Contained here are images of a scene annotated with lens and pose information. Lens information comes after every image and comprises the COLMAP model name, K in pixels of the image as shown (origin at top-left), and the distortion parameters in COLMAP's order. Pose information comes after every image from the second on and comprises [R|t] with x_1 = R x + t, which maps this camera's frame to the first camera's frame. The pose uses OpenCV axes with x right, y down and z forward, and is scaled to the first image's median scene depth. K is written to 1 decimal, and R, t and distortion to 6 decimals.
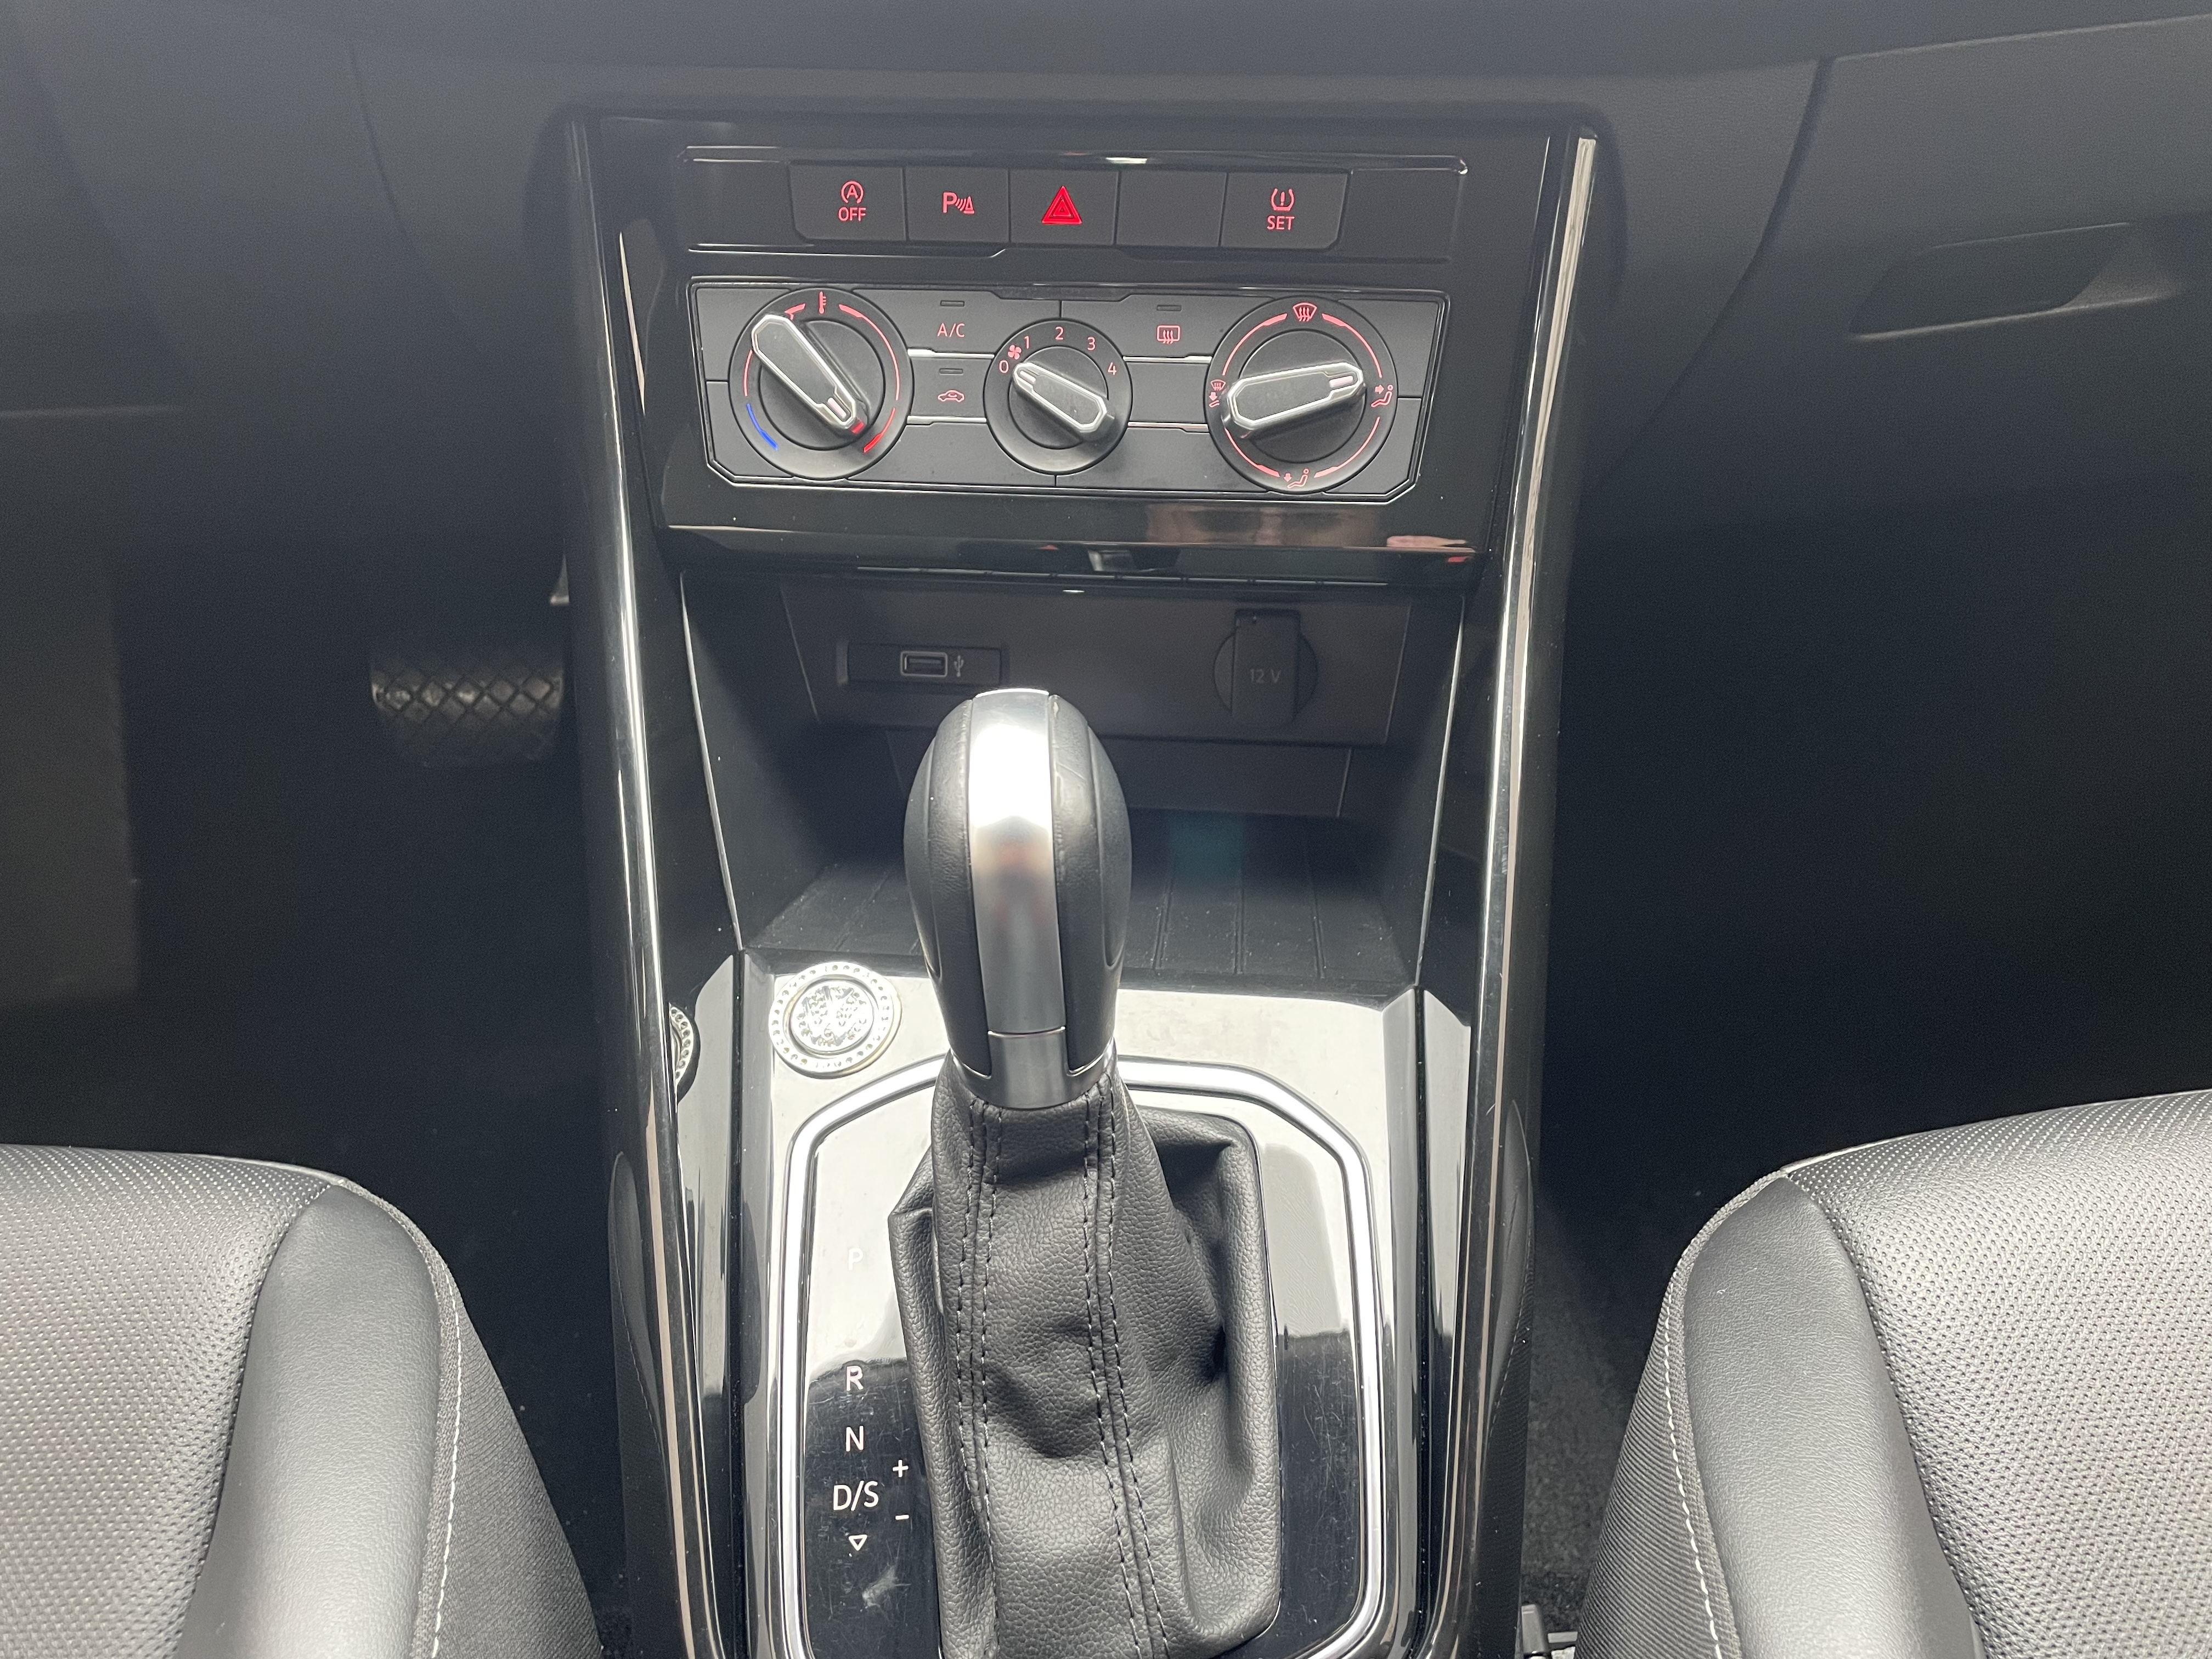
lens RADIAL K [[1667.6, 0, 1101.7], [0, 1667.6, 830.2], [0, 0, 1]] dist [0.080720, -0.101009]
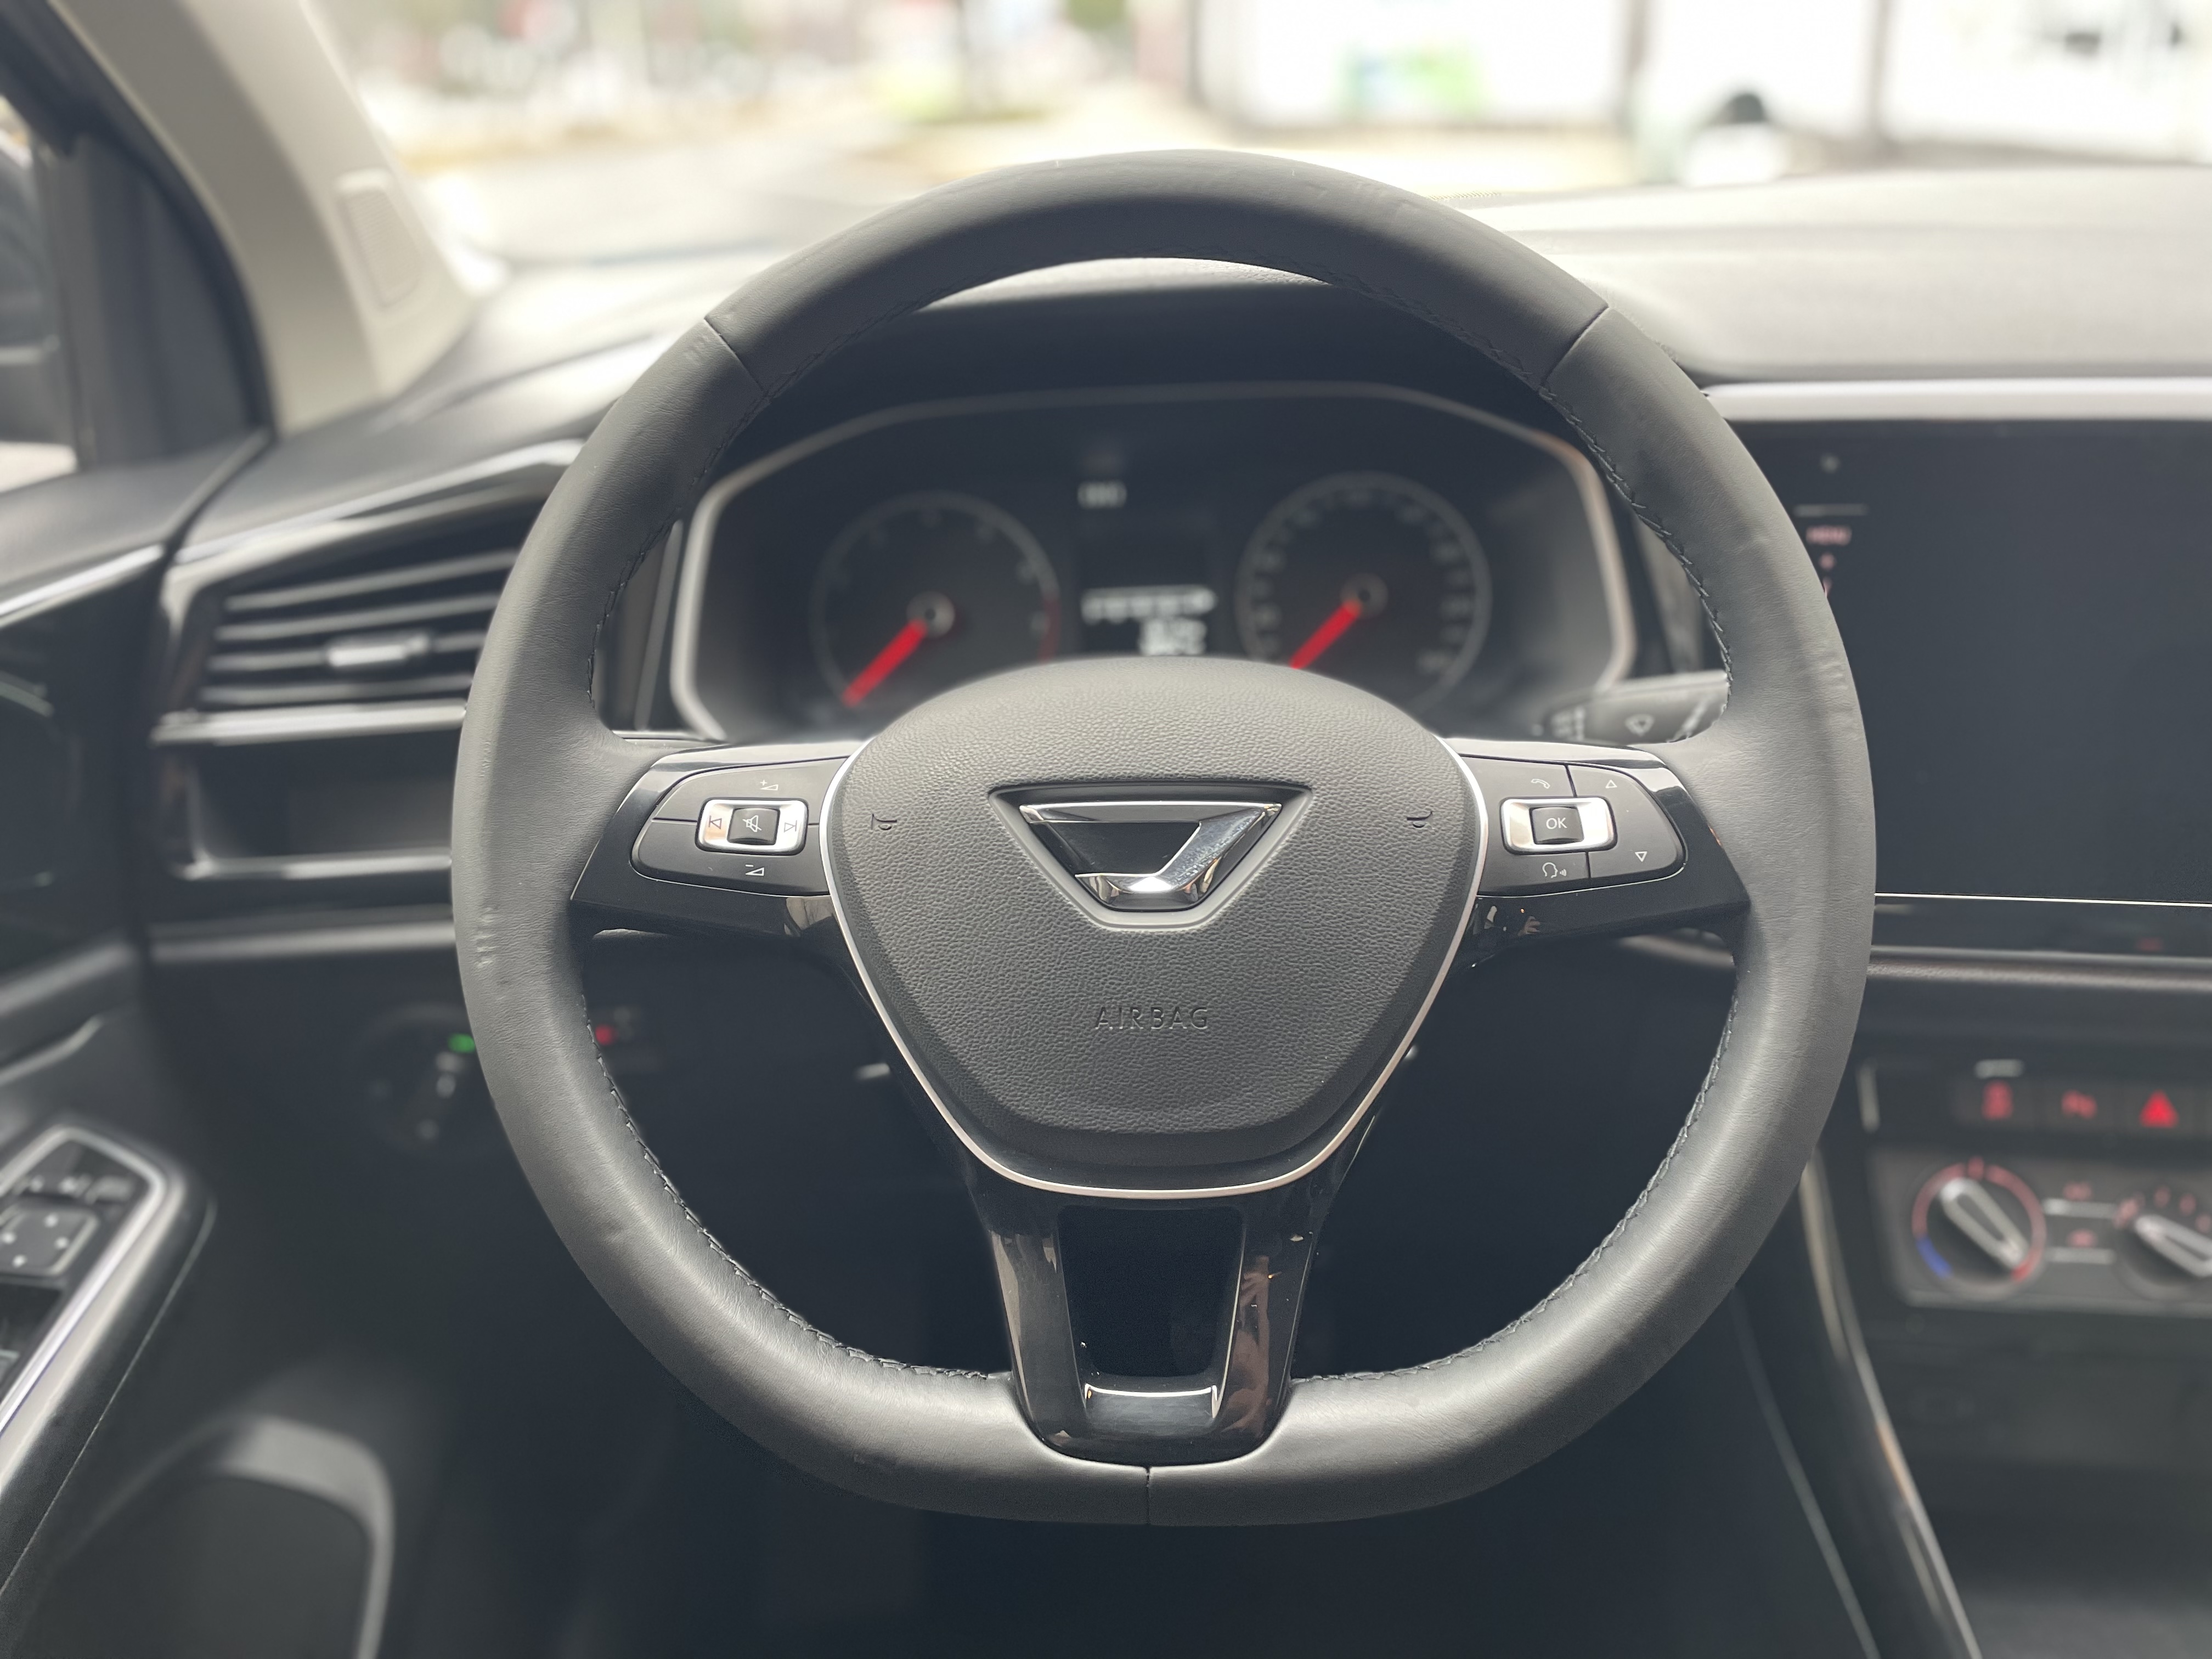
lens RADIAL K [[1667.6, 0, 1101.9], [0, 1667.6, 811.0], [0, 0, 1]] dist [0.080720, -0.101009]
pose [[0.997869, -0.007283, -0.064847, -0.805409], [-0.009686, 0.966212, -0.257568, -0.234831], [0.064531, 0.257647, 0.964082, -0.488350]]
